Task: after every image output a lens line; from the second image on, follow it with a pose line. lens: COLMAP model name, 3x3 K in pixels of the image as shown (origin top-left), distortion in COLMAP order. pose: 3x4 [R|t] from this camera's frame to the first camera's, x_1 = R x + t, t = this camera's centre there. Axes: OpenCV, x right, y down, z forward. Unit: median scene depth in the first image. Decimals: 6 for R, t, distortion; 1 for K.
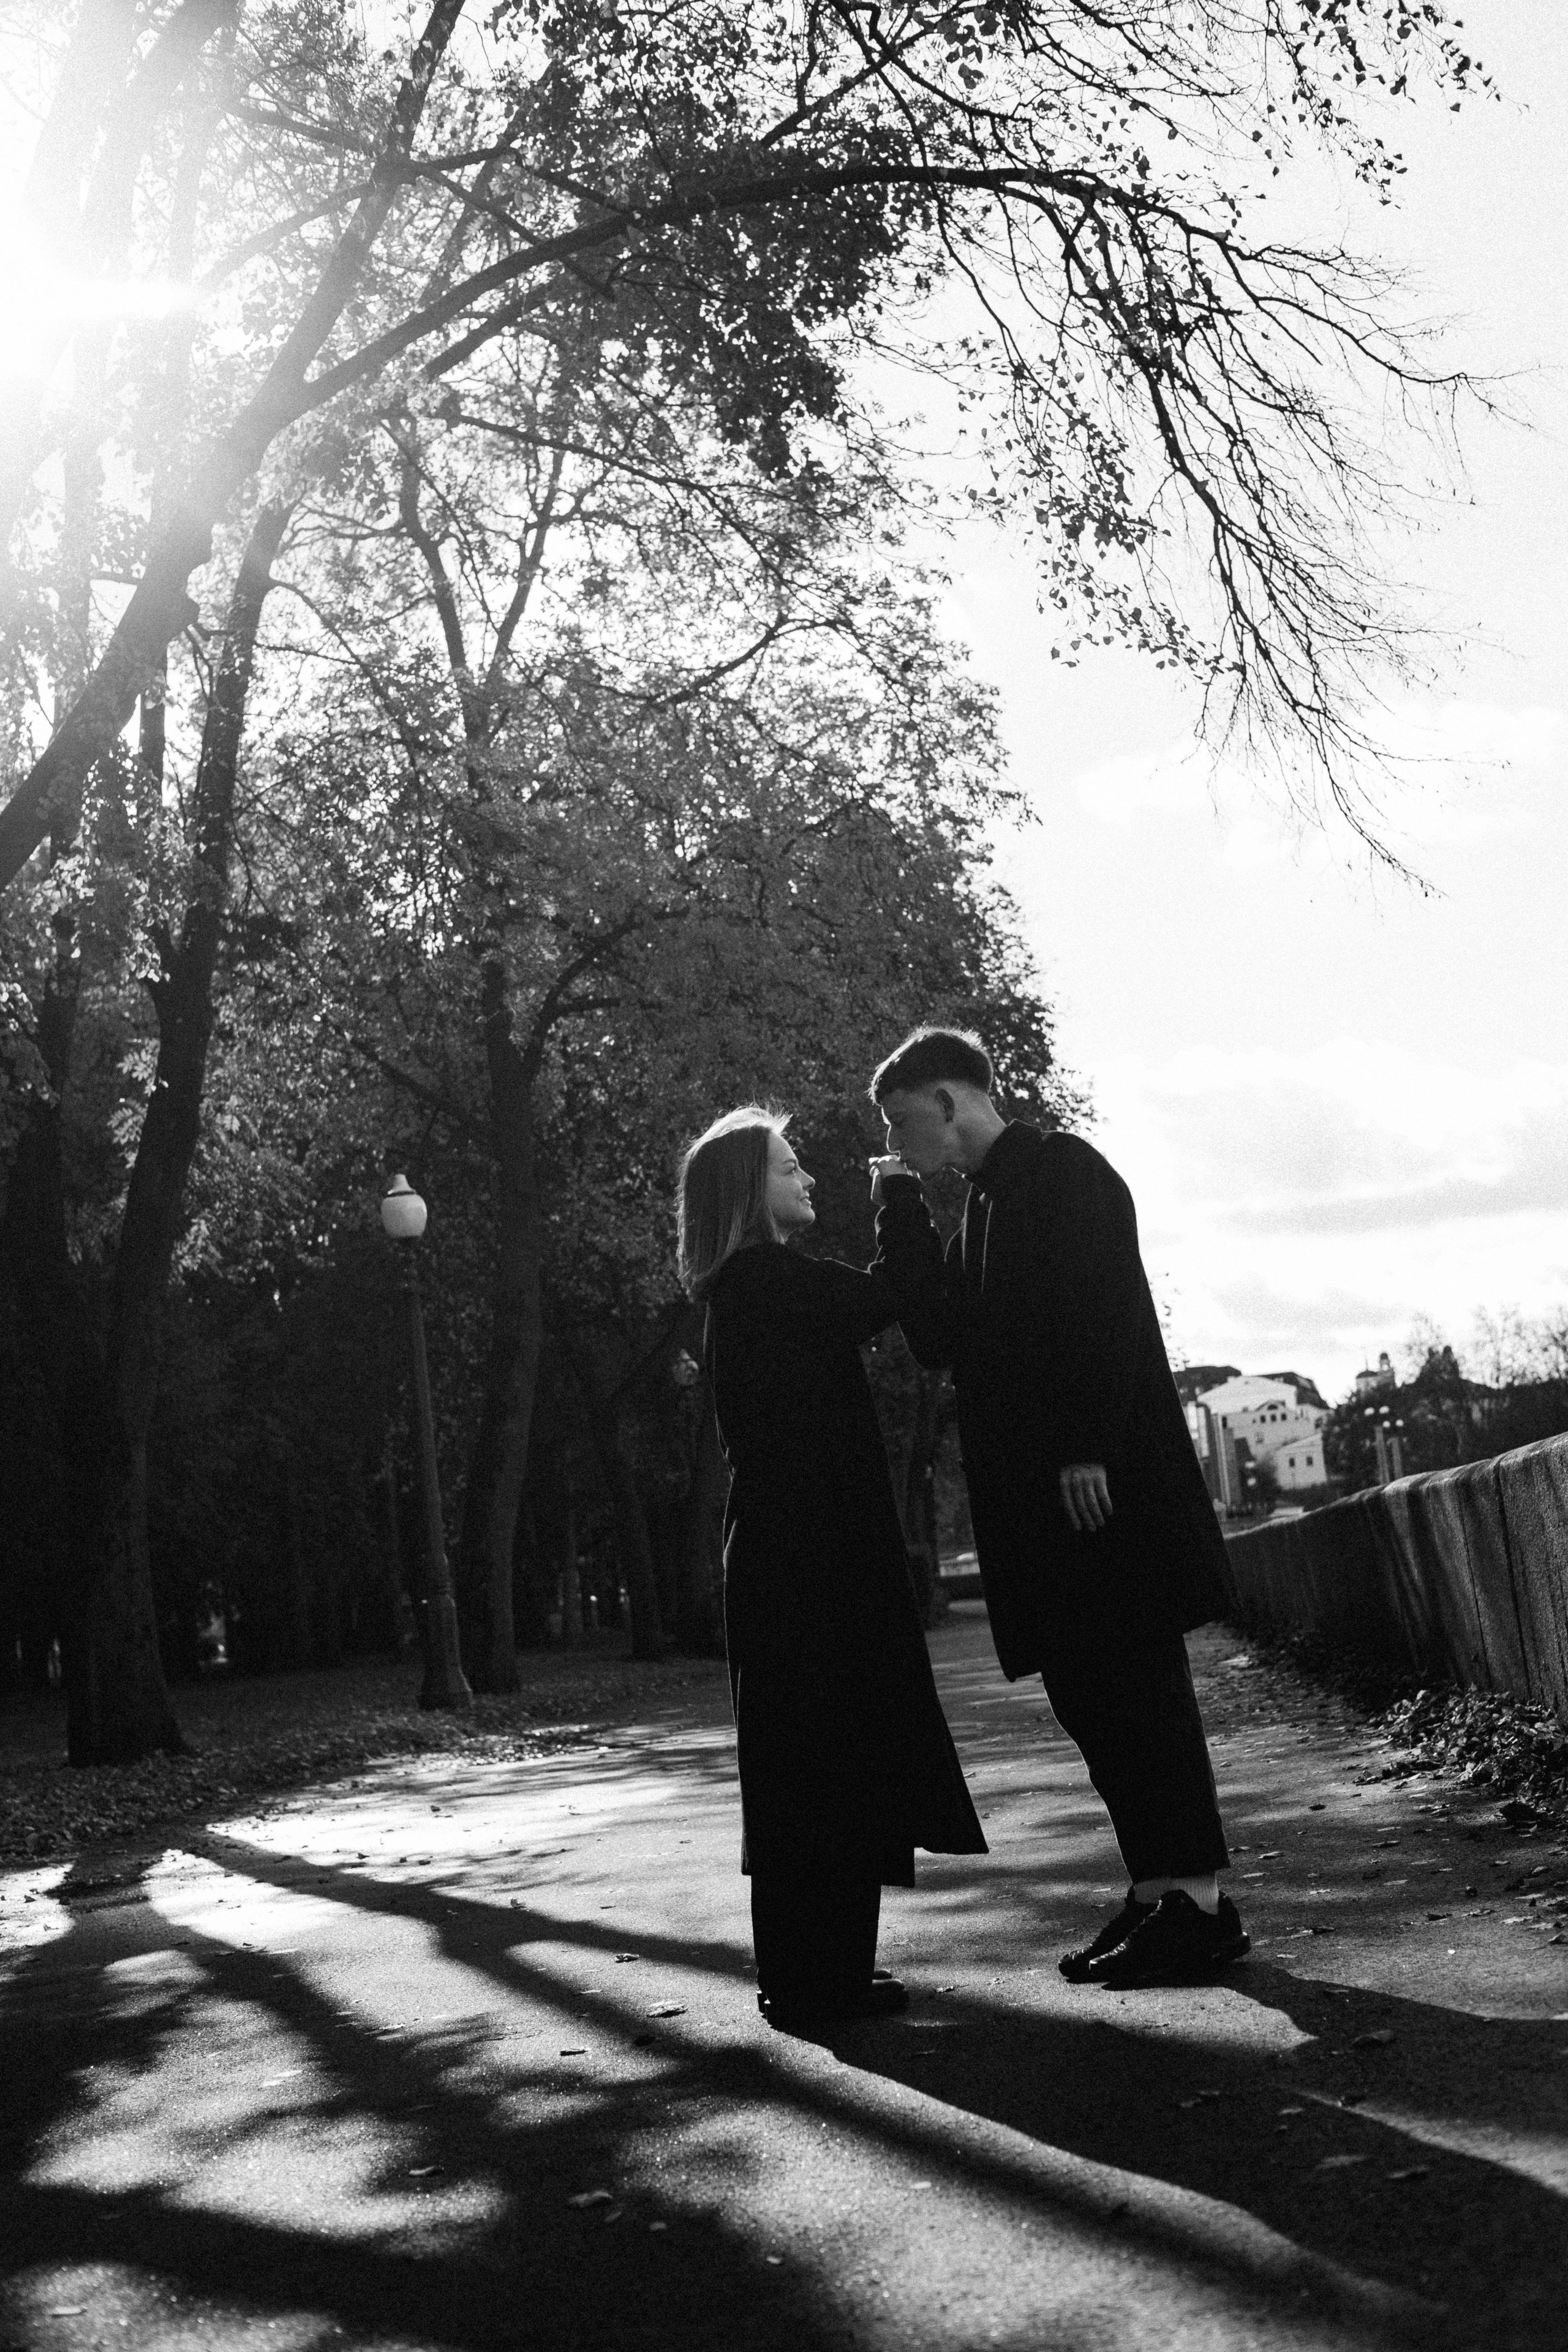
lens RADIAL K [[3416.2, 0, 816.1], [0, 3416.2, 1141.1], [0, 0, 1]] dist [-0.007194, 0.024831]
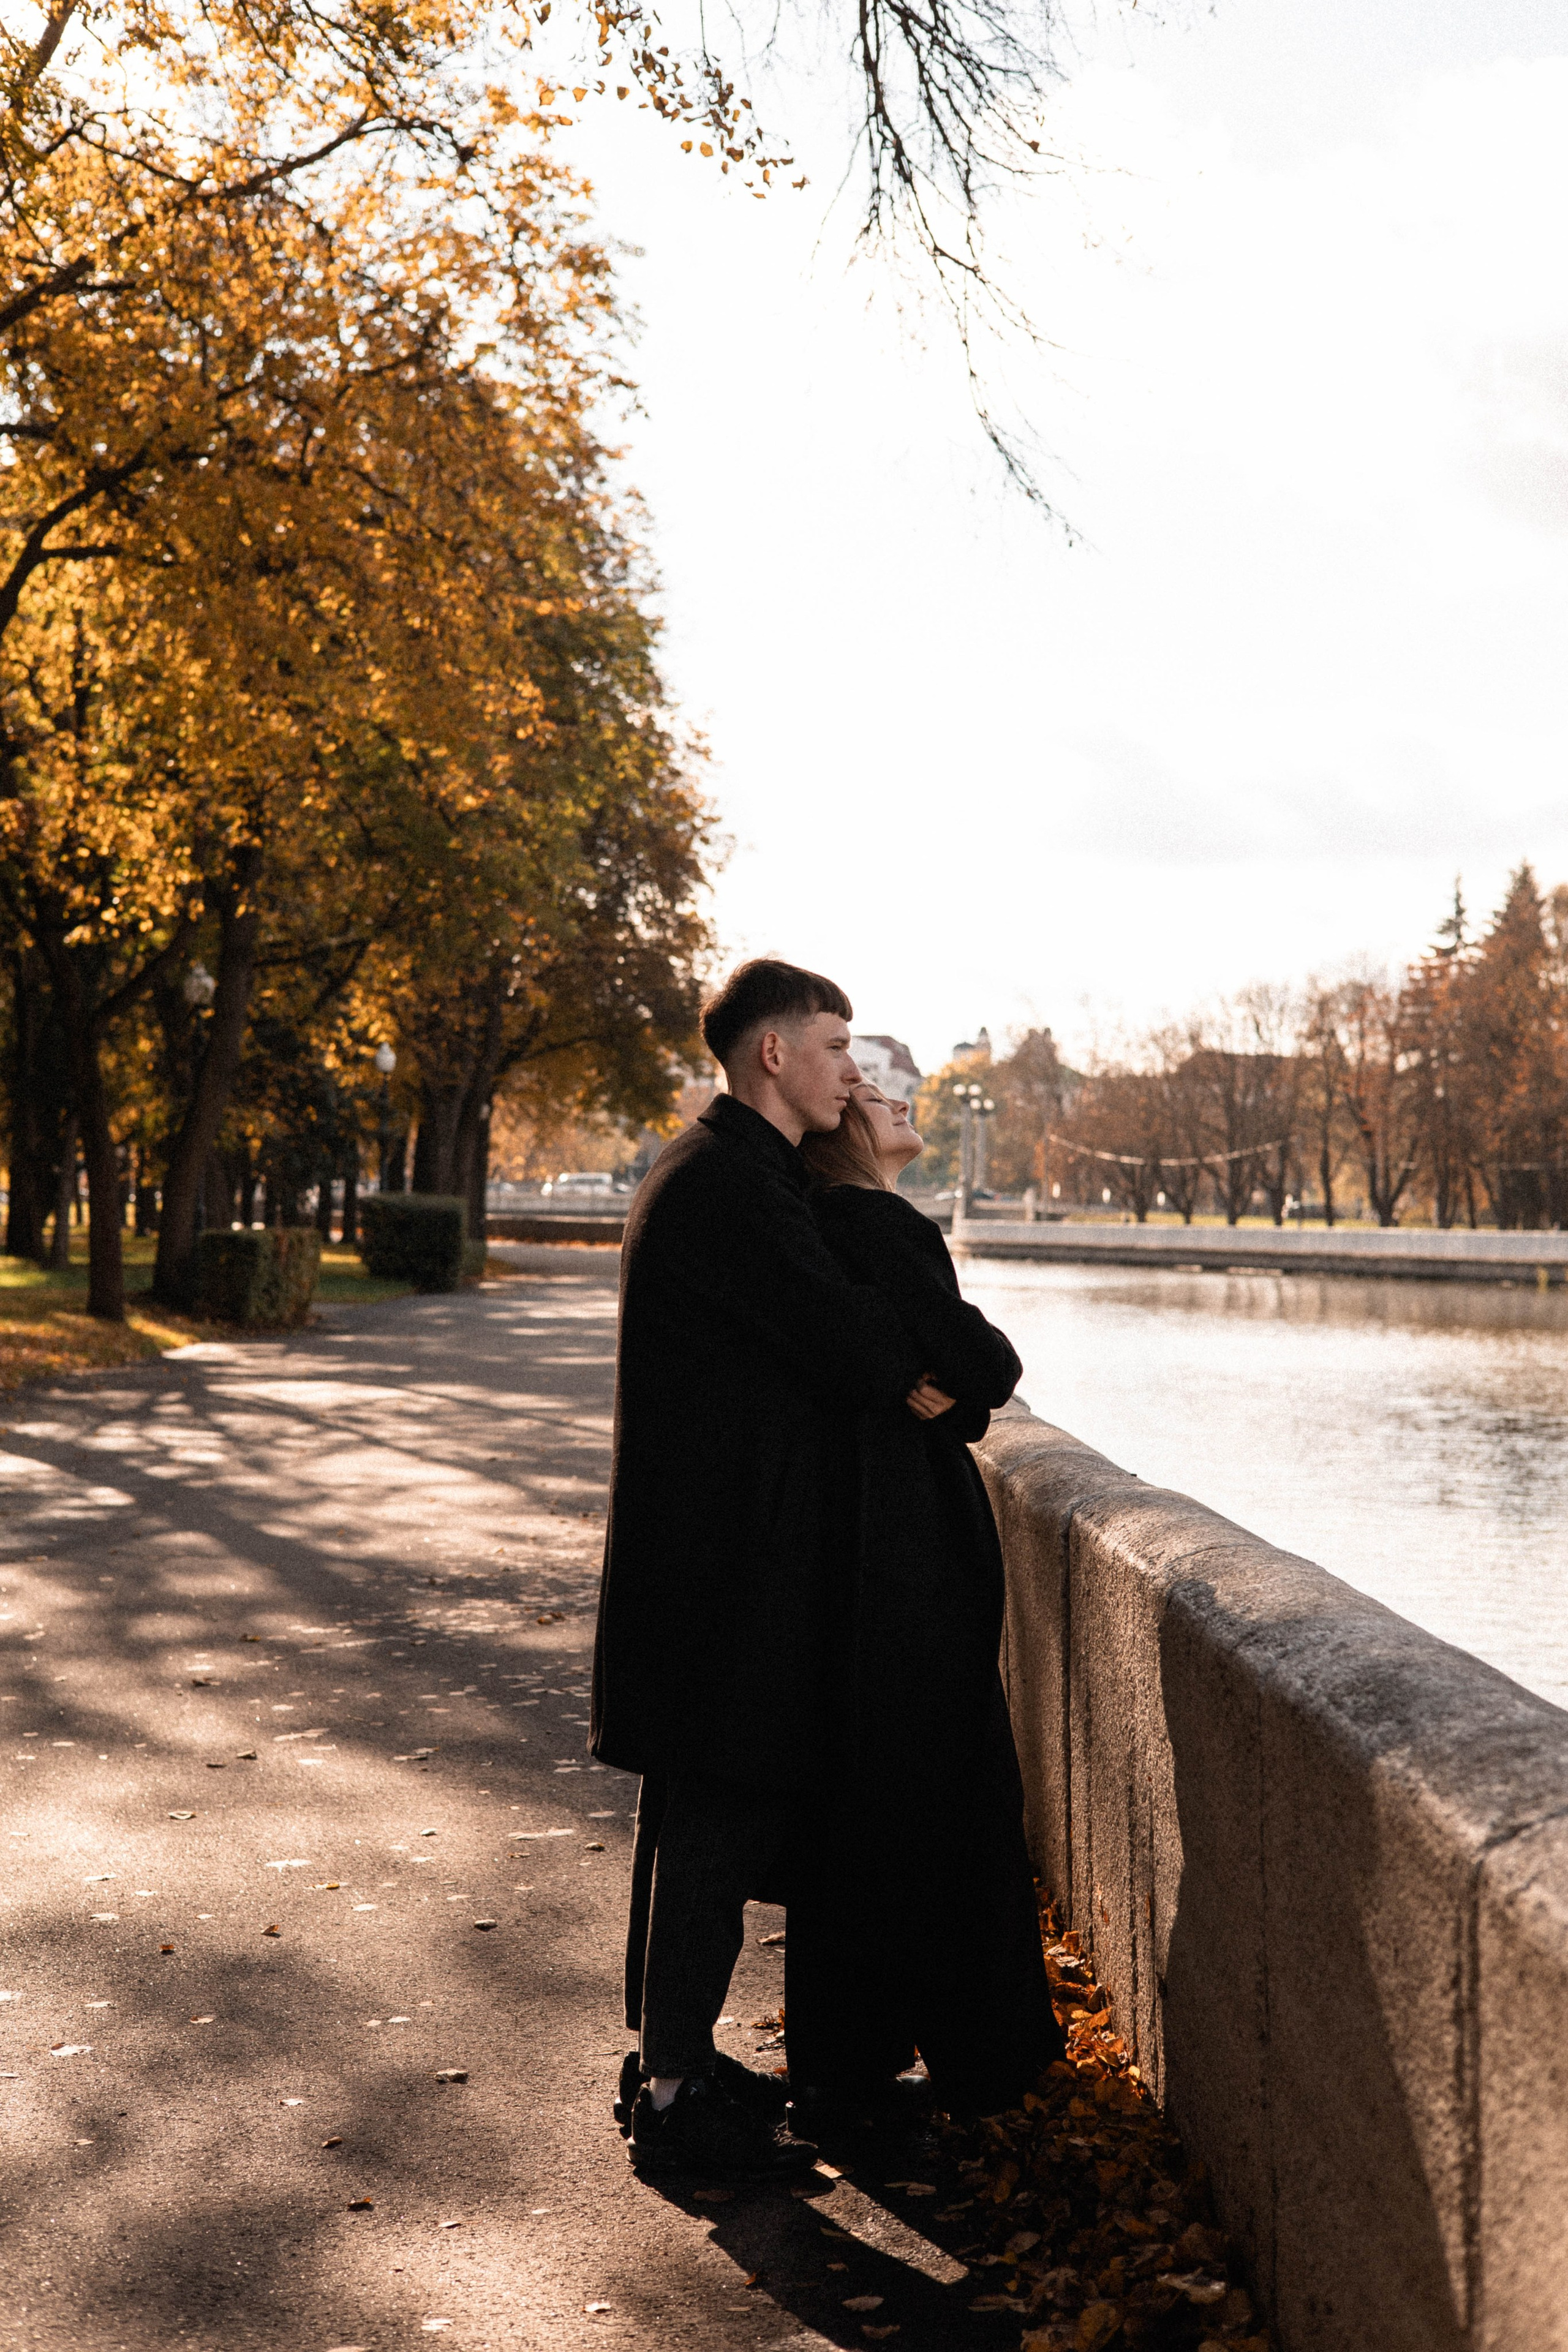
lens RADIAL K [[3424.8, 0, 784.0], [0, 3424.8, 1176.0], [0, 0, 1]] dist [0.092343, 0.014562]
pose [[0.987460, 0.112404, 0.110849, 0.039589], [-0.125020, 0.985546, 0.114321, -0.011977], [-0.096396, -0.126746, 0.987240, 0.207930]]
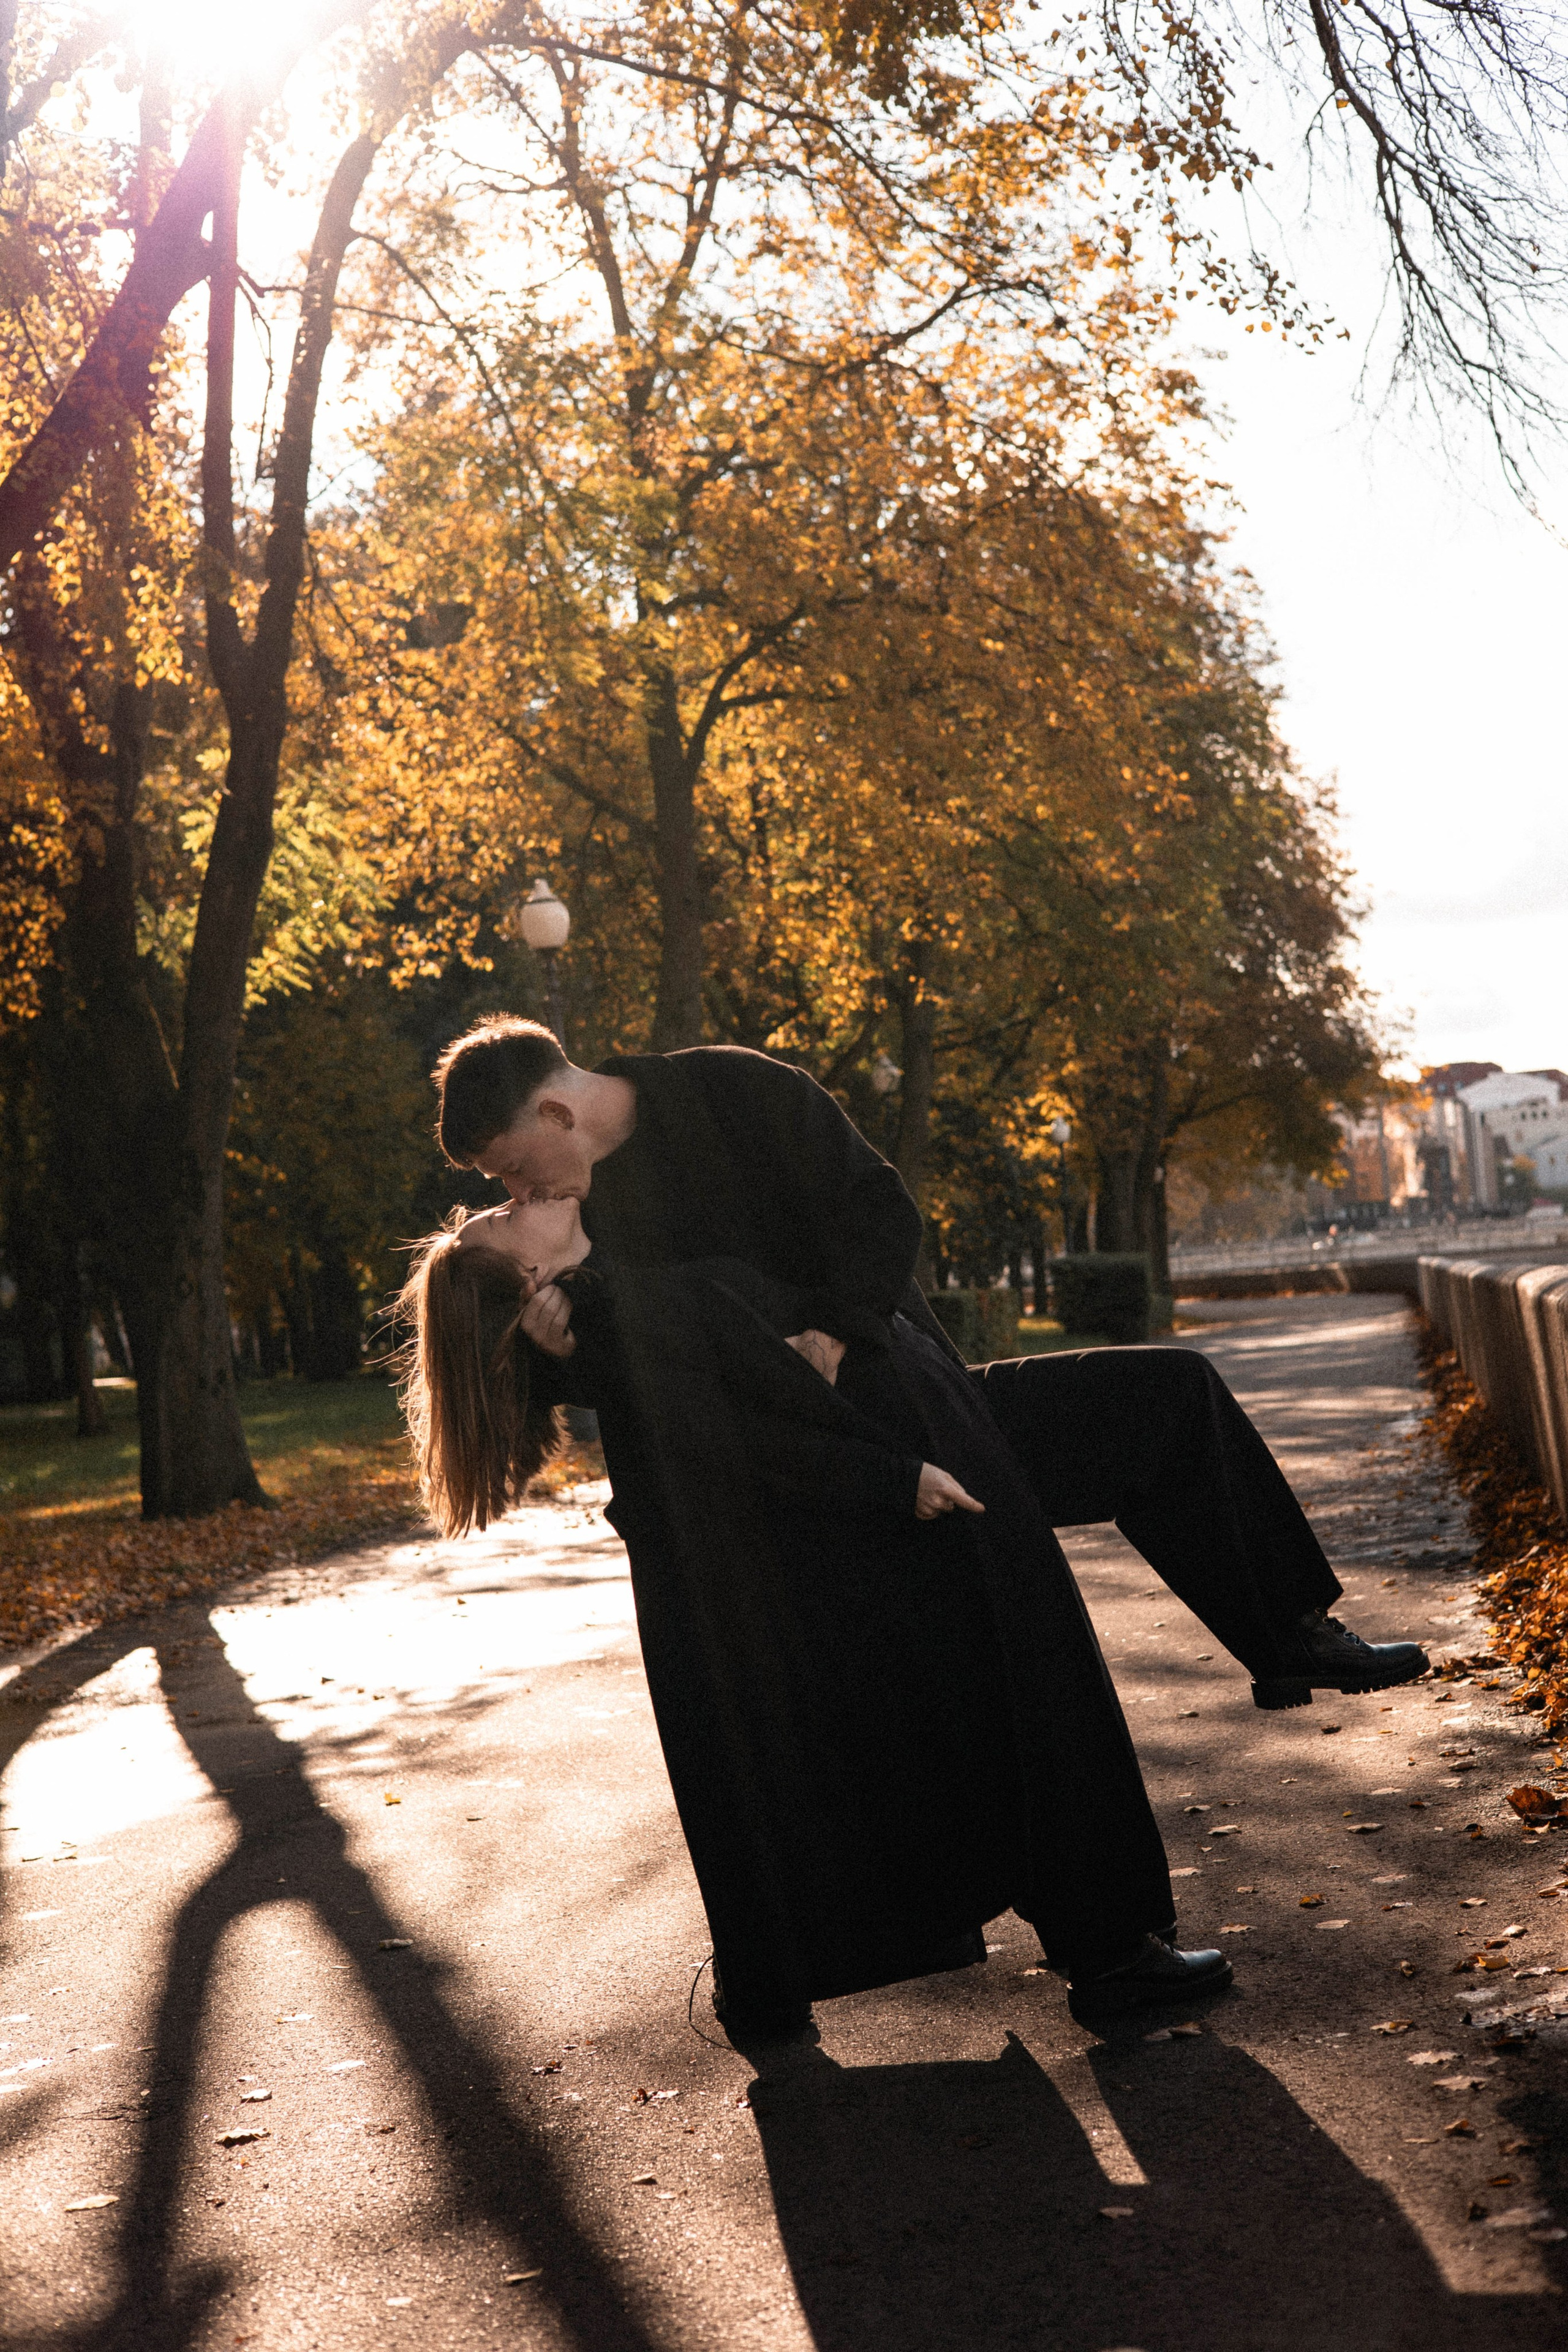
lens RADIAL K [[3398.0, 0, 784.0], [0, 3398.0, 1176.0], [0, 0, 1]] dist [-0.016198, -0.058932]
pose [[0.996066, 0.015330, -0.087278, 0.037939], [-0.006264, 0.994639, 0.103220, -0.009021], [0.088392, -0.102267, 0.990822, 0.095258]]
